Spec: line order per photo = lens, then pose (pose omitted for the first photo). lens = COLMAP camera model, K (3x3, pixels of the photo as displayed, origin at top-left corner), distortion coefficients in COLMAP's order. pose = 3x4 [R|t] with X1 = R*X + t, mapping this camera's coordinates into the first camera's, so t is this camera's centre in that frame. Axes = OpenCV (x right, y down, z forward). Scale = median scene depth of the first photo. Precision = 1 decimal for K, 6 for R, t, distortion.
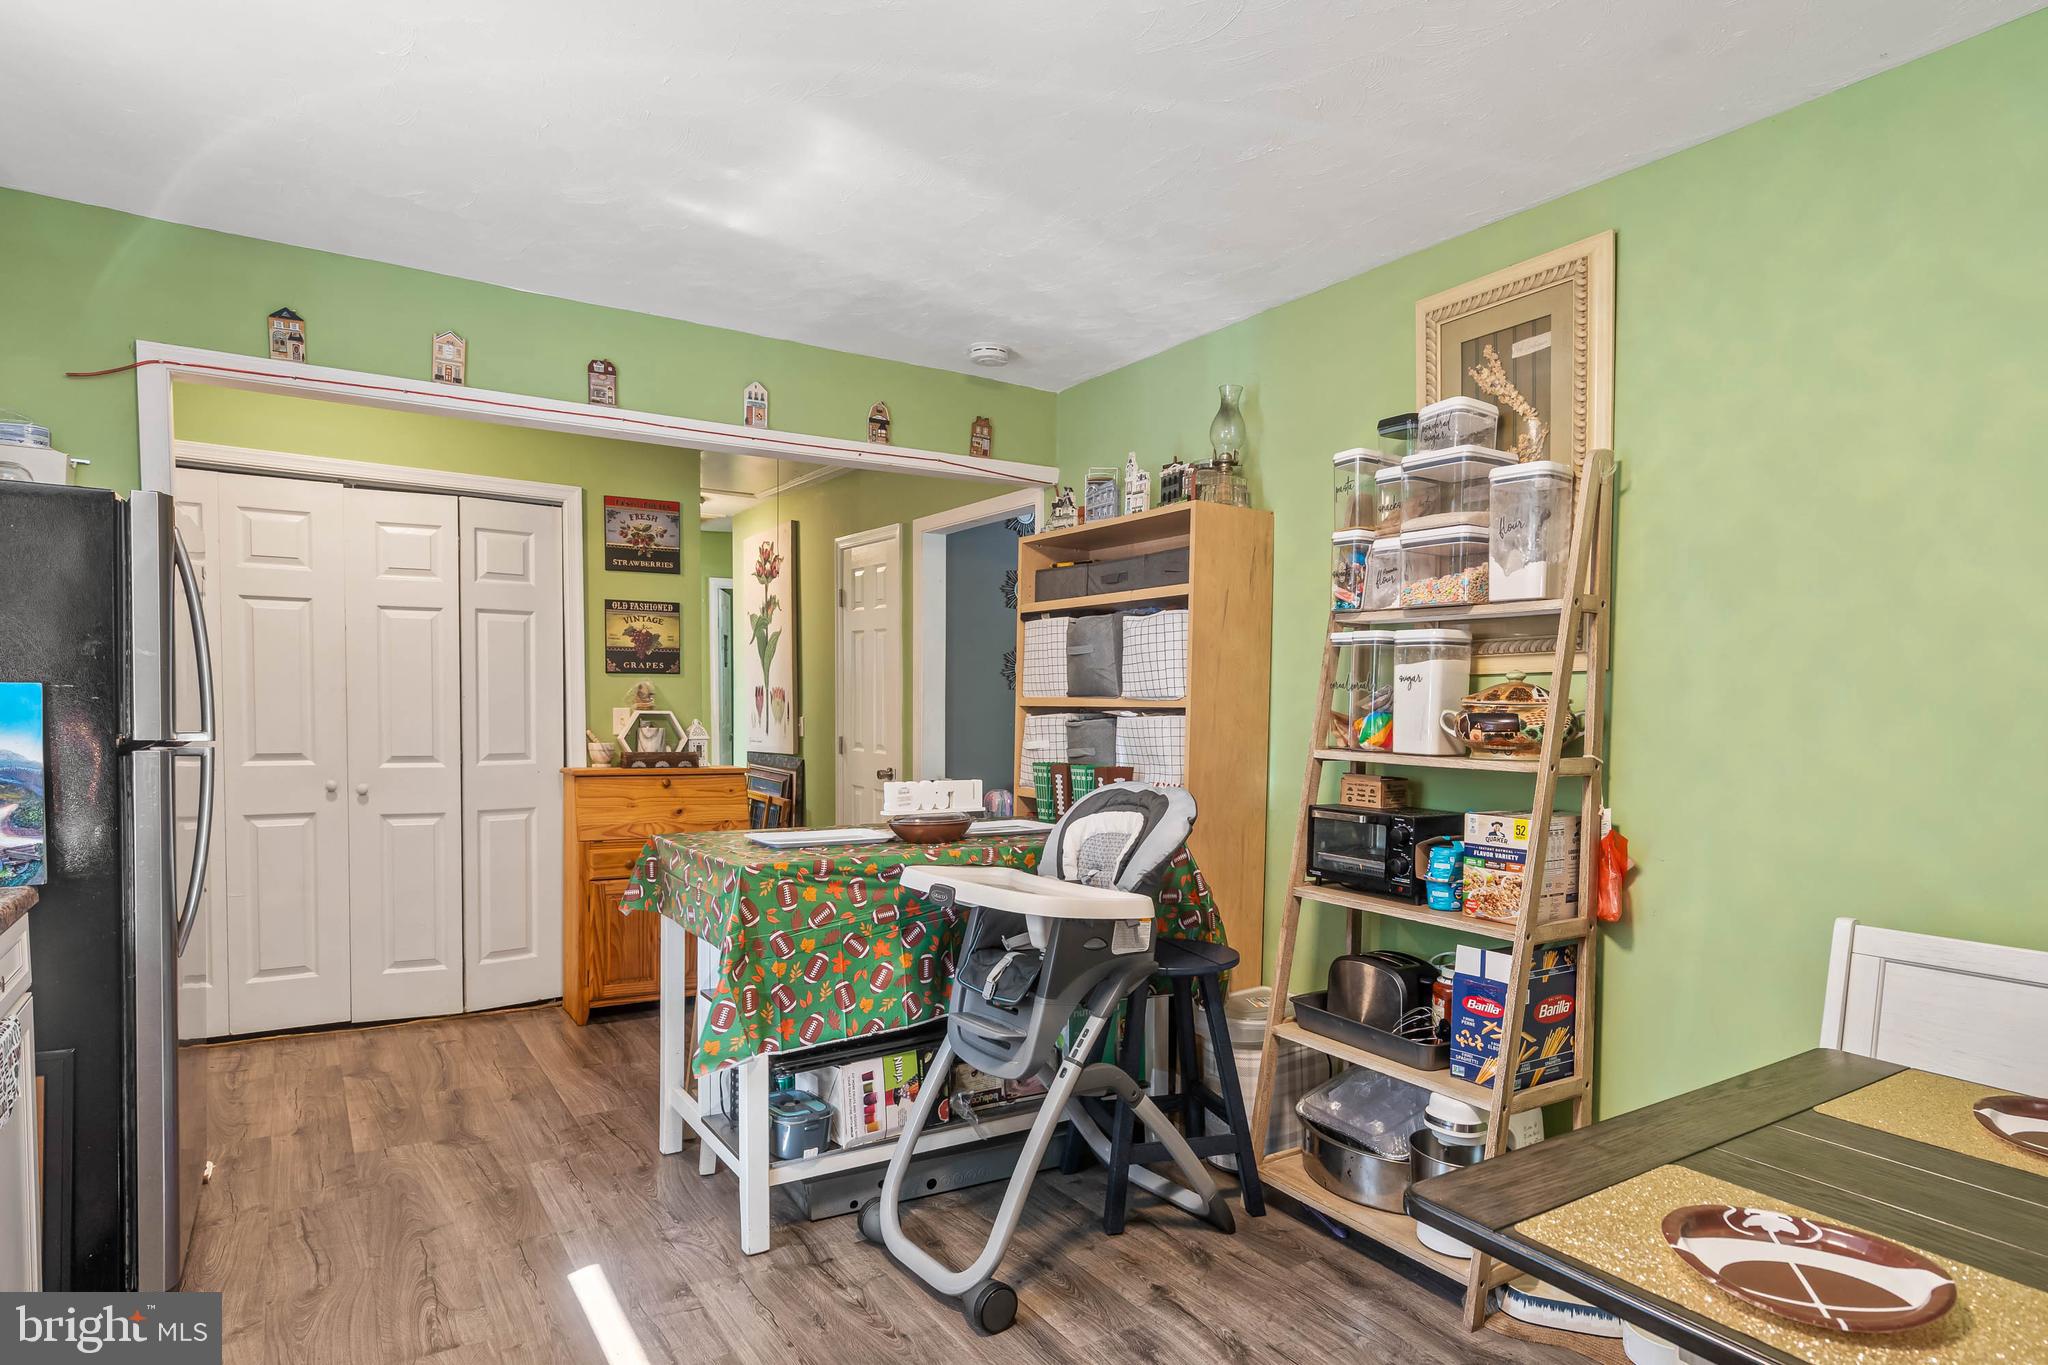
lens RADIAL K [[1122.6, 0, 988.9], [0, 1122.6, 721.7], [0, 0, 1]] dist [0.004400, 0.001015]
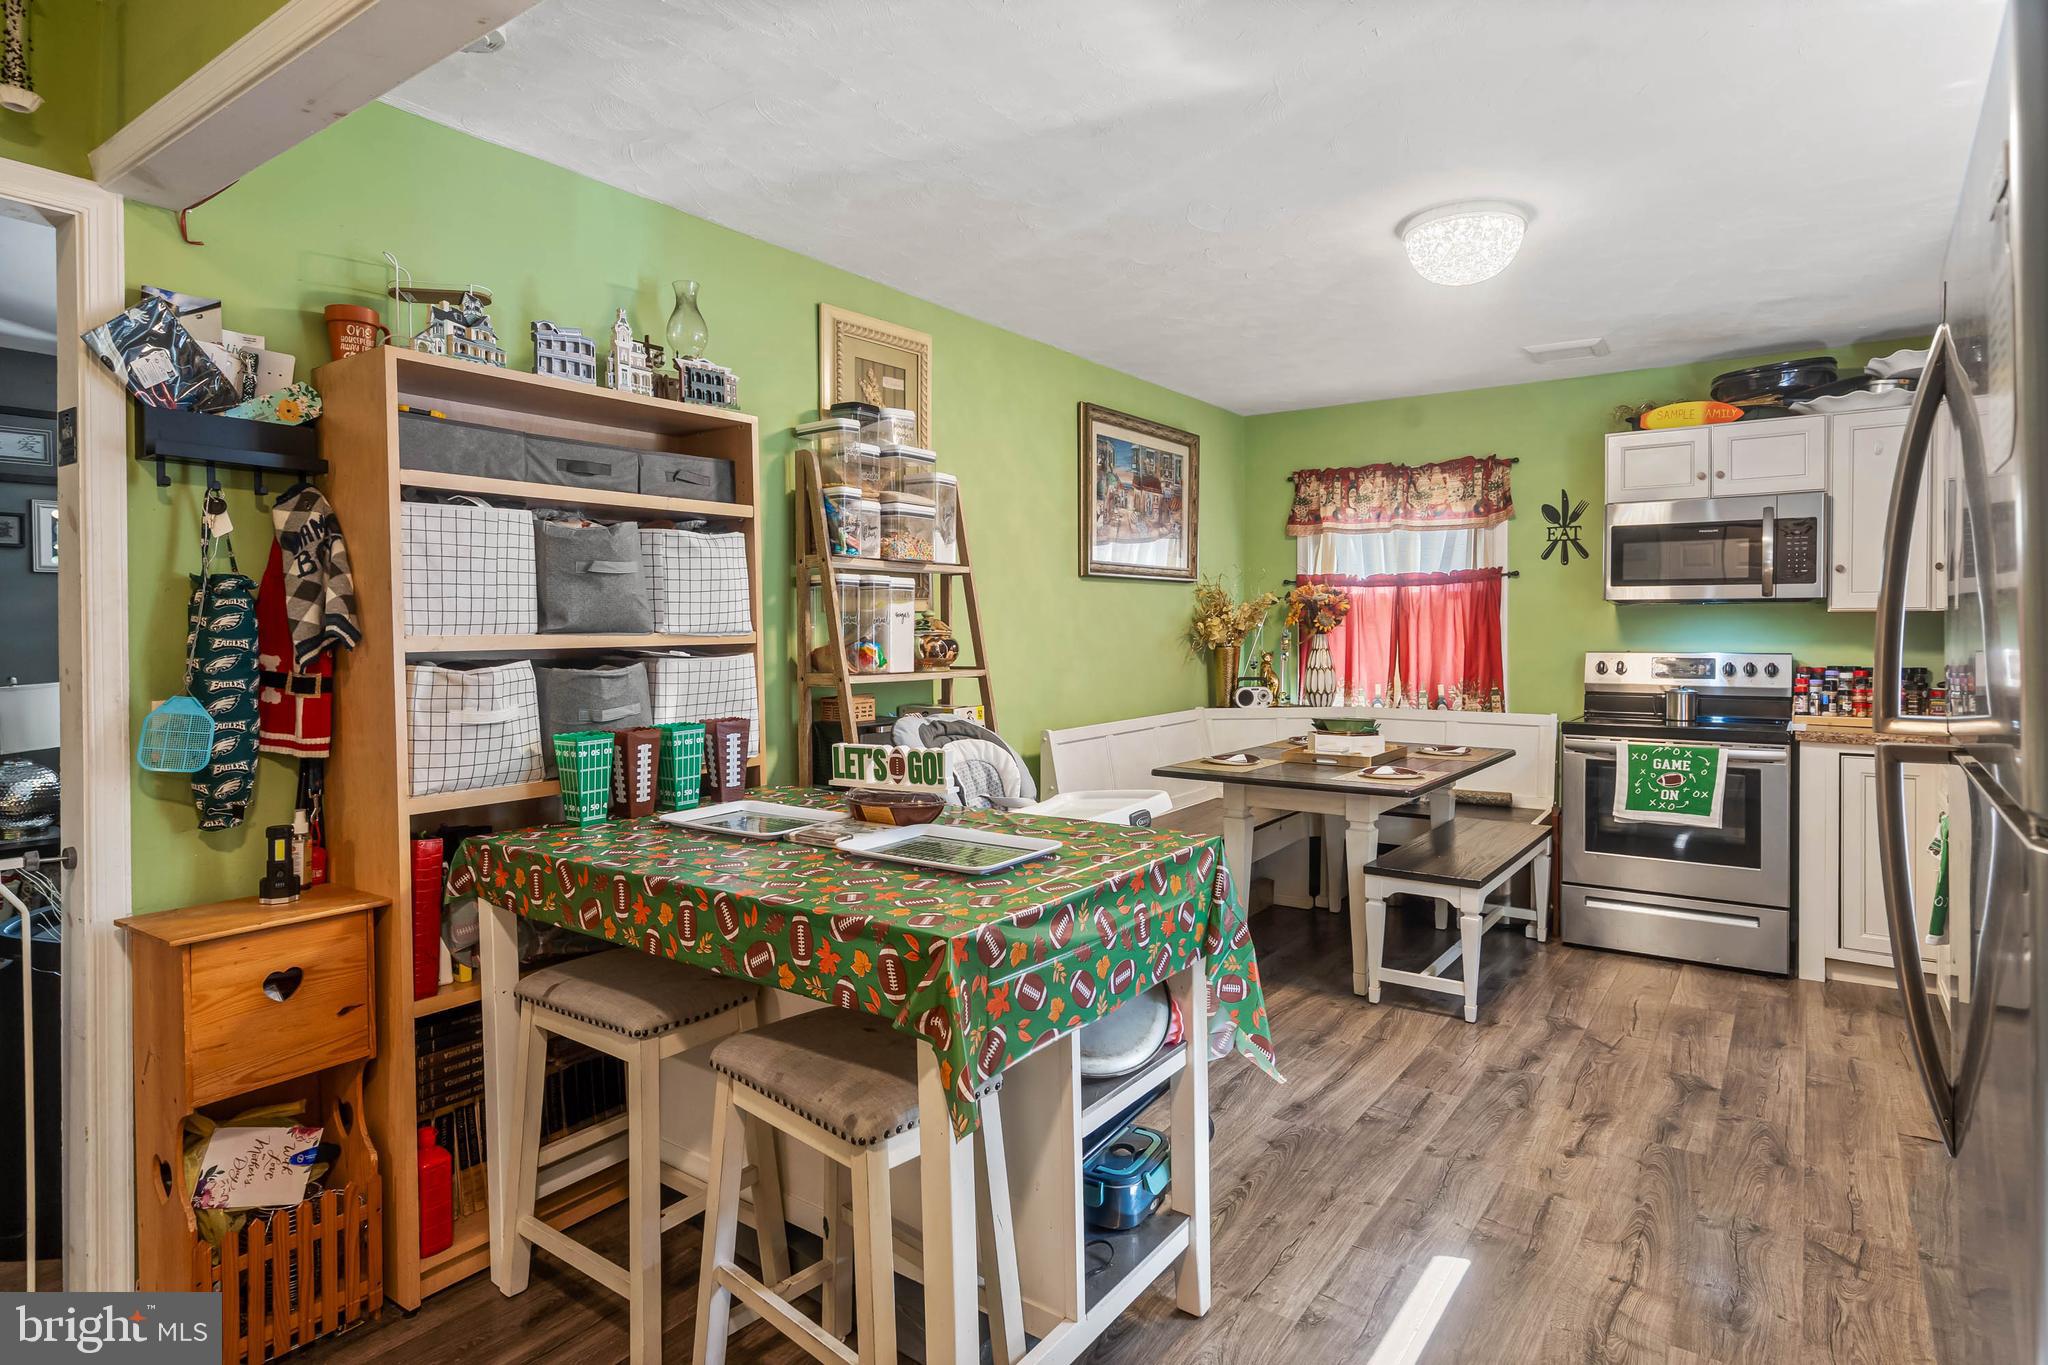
lens RADIAL K [[1122.6, 0, 1027.5], [0, 1122.6, 633.0], [0, 0, 1]] dist [0.004400, 0.001015]
pose [[-0.393889, -0.006356, 0.919136, -0.704151], [0.025914, 0.999502, 0.018017, -0.030820], [-0.918793, 0.030915, -0.393528, 1.109271]]
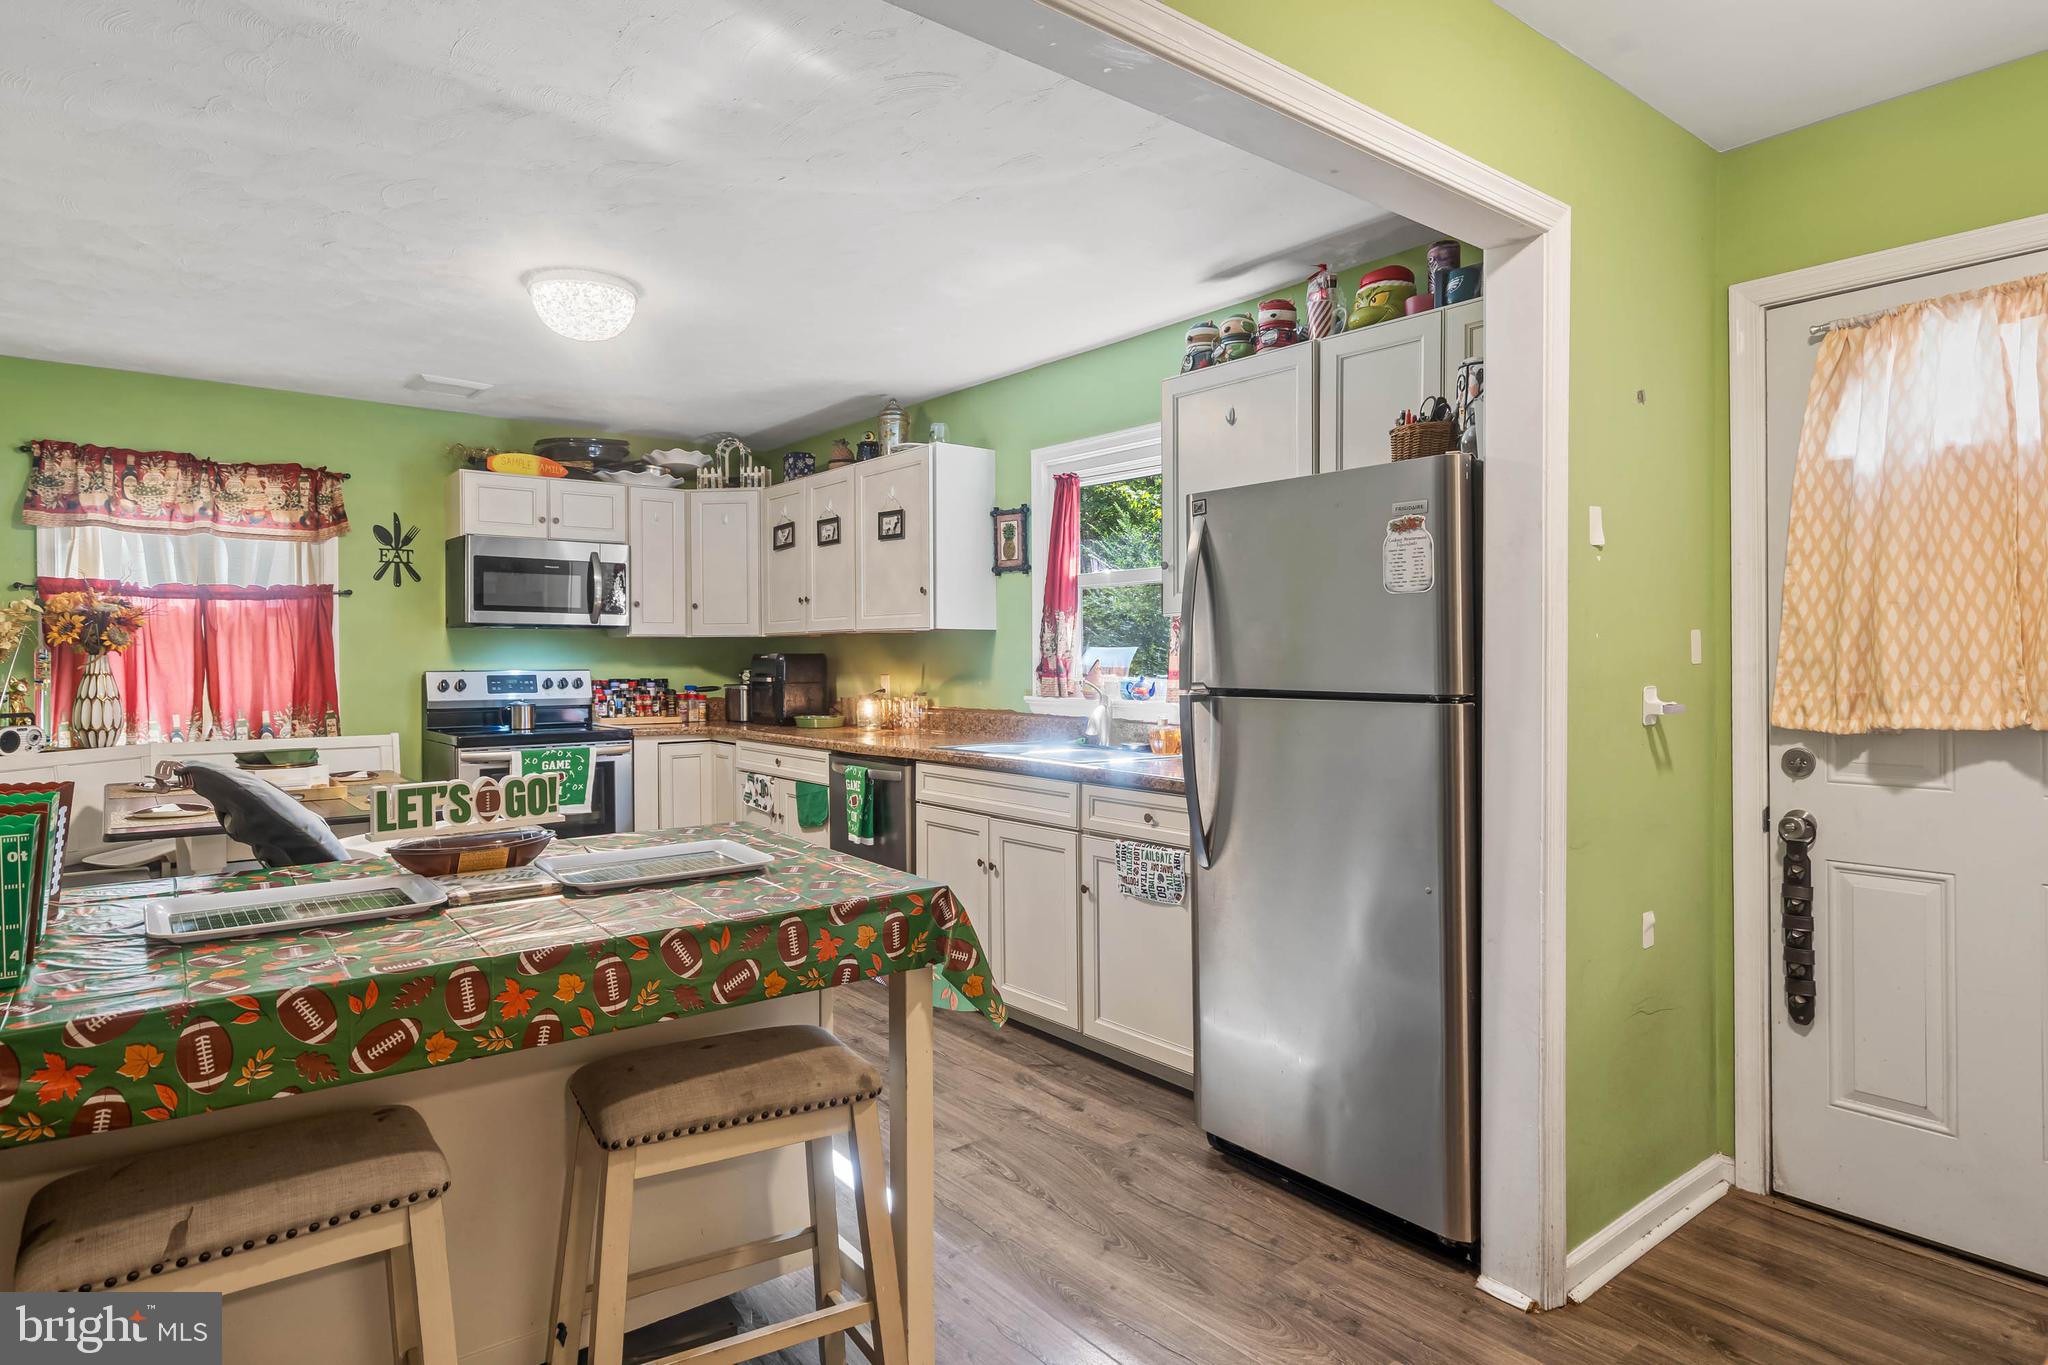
lens RADIAL K [[1122.6, 0, 1053.9], [0, 1122.6, 645.4], [0, 0, 1]] dist [0.004400, 0.001015]
pose [[-0.990304, -0.004165, -0.138854, -0.462771], [-0.006968, 0.999782, 0.019701, -0.031955], [0.138742, 0.020478, -0.990117, 1.332295]]
